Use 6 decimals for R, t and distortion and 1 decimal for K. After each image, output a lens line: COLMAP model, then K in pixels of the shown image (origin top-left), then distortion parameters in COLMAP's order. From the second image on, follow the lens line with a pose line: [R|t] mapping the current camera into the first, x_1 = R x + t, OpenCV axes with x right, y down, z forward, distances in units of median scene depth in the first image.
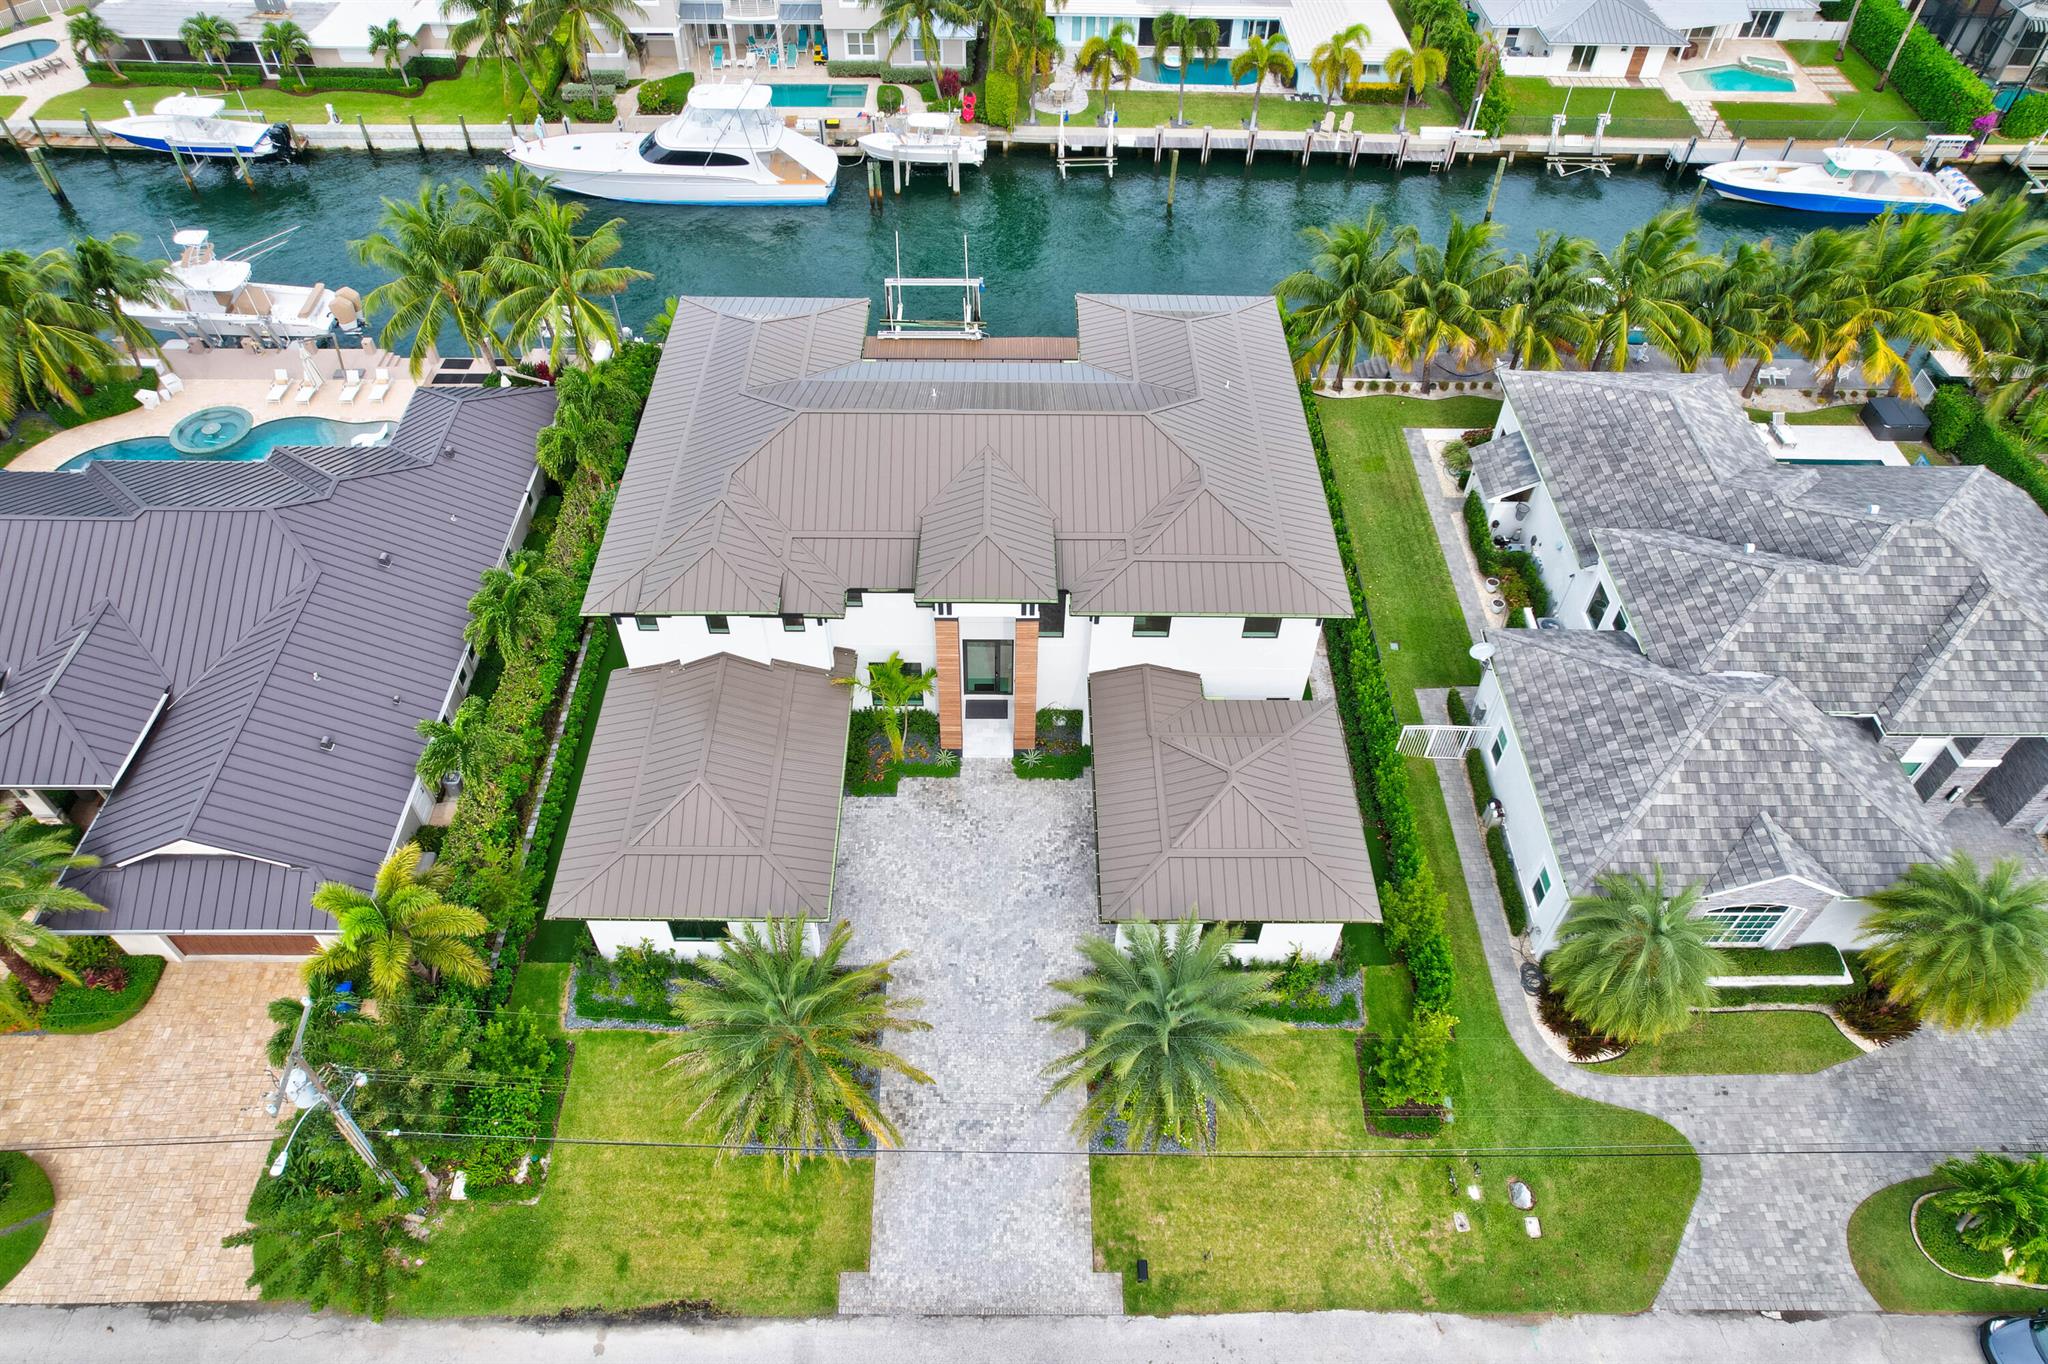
lens RADIAL K [[1308.2, 0, 1023.0], [0, 1308.2, 702.7], [0, 0, 1]] dist [-0.080436, 0.071848]
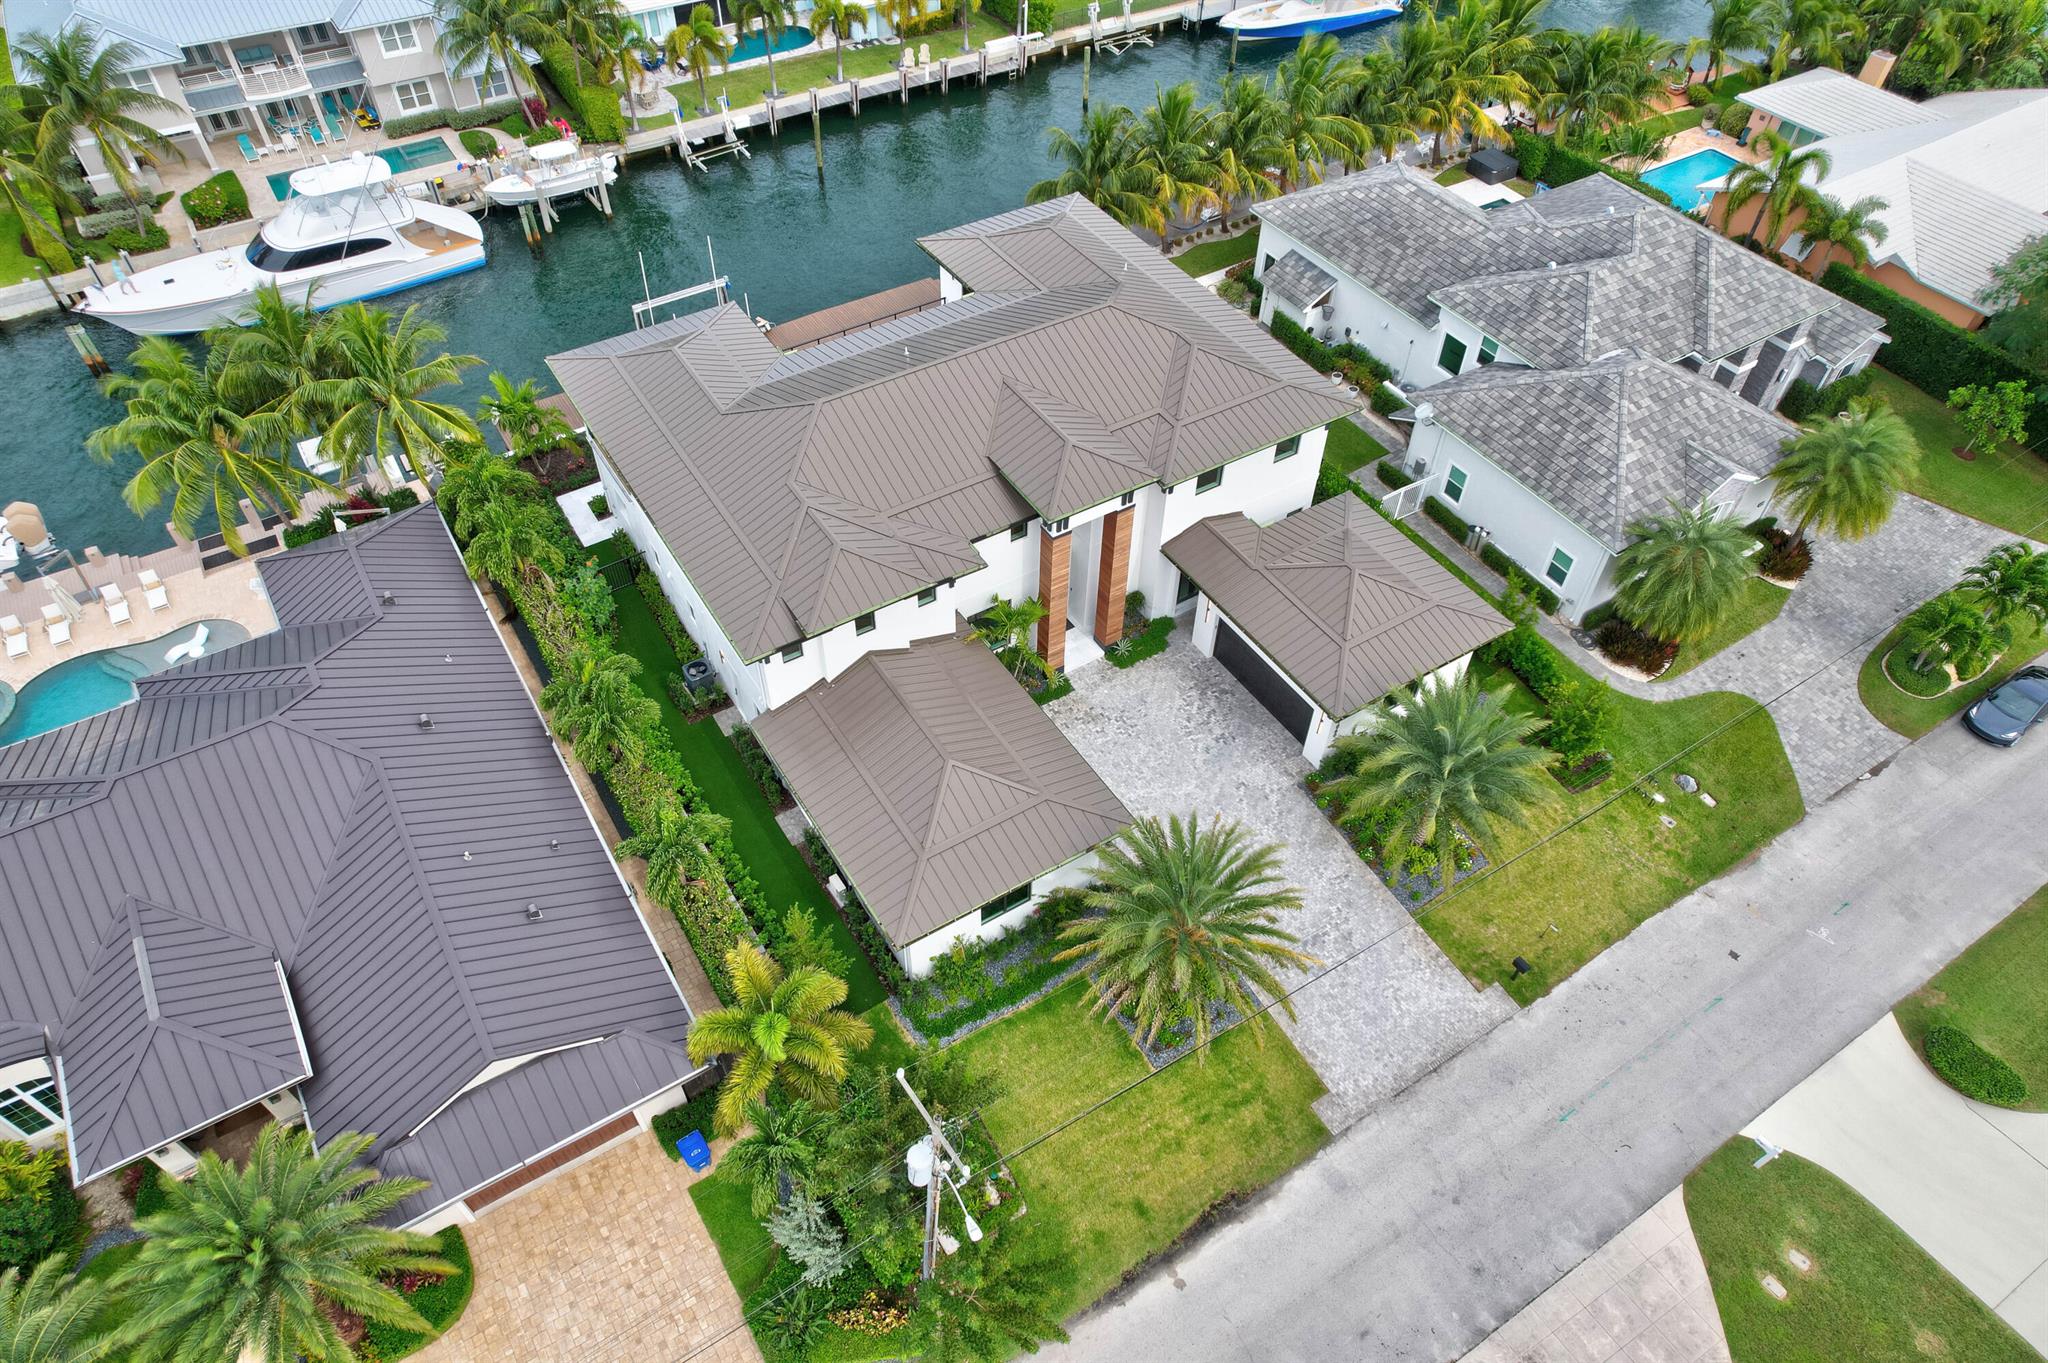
lens RADIAL K [[1308.2, 0, 1021.2], [0, 1308.2, 701.3], [0, 0, 1]] dist [-0.080436, 0.071848]
pose [[0.849540, -0.395970, 0.348555, -0.492578], [0.393798, 0.915672, 0.080420, -0.038527], [-0.351006, 0.068940, 0.933832, 0.049401]]
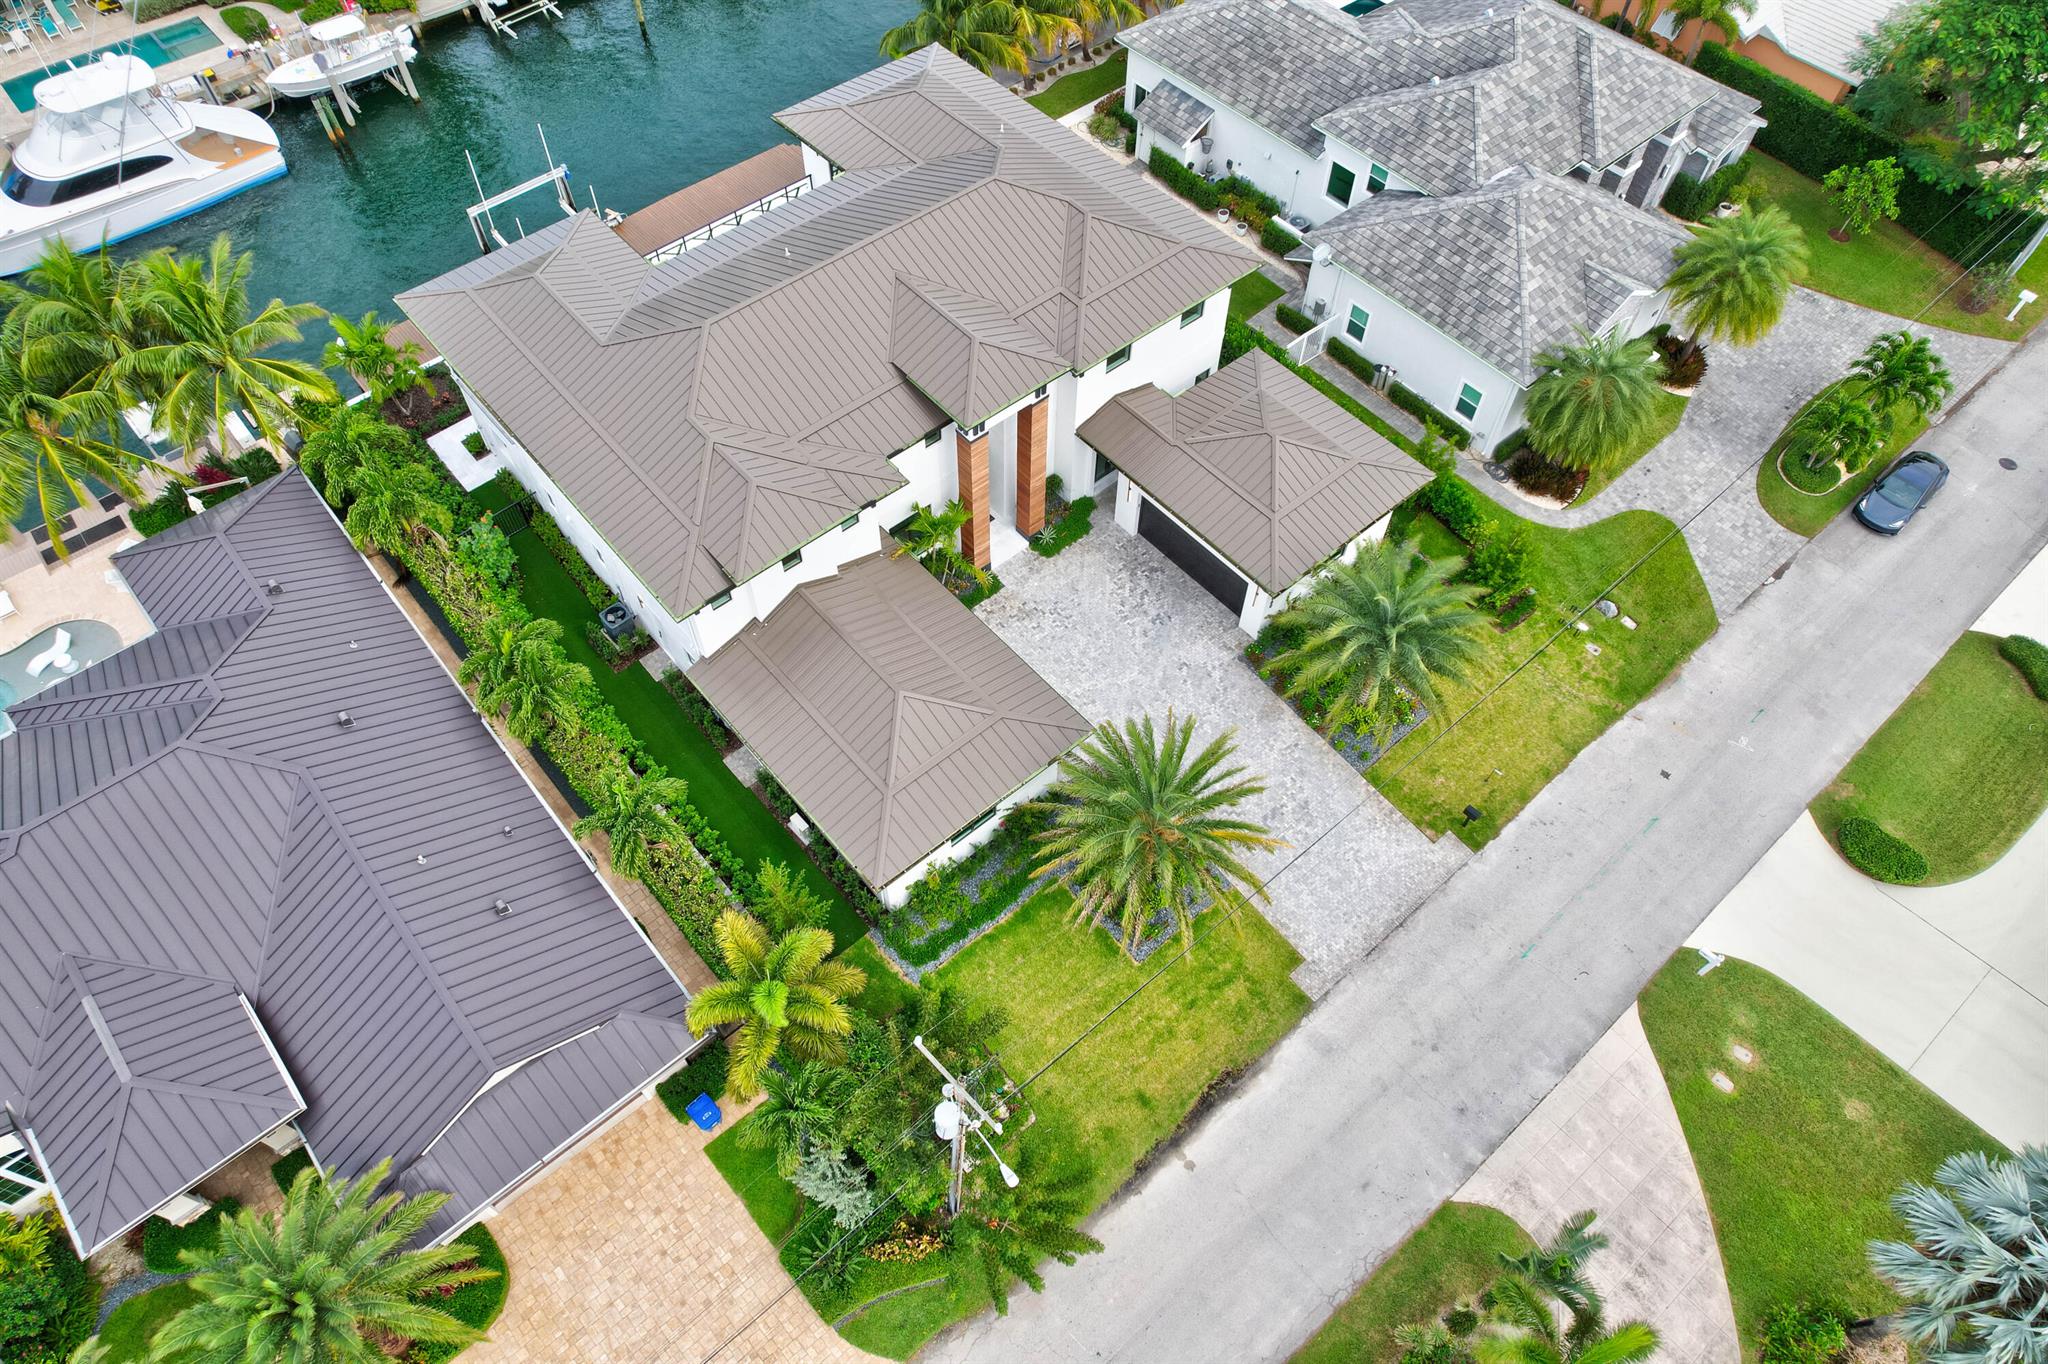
lens RADIAL K [[1308.2, 0, 1021.3], [0, 1308.2, 702.3], [0, 0, 1]] dist [-0.080436, 0.071848]
pose [[0.761382, -0.544724, 0.351530, -0.489326], [0.487494, 0.838498, 0.243454, -0.119275], [-0.427372, -0.013993, 0.903967, 0.075062]]
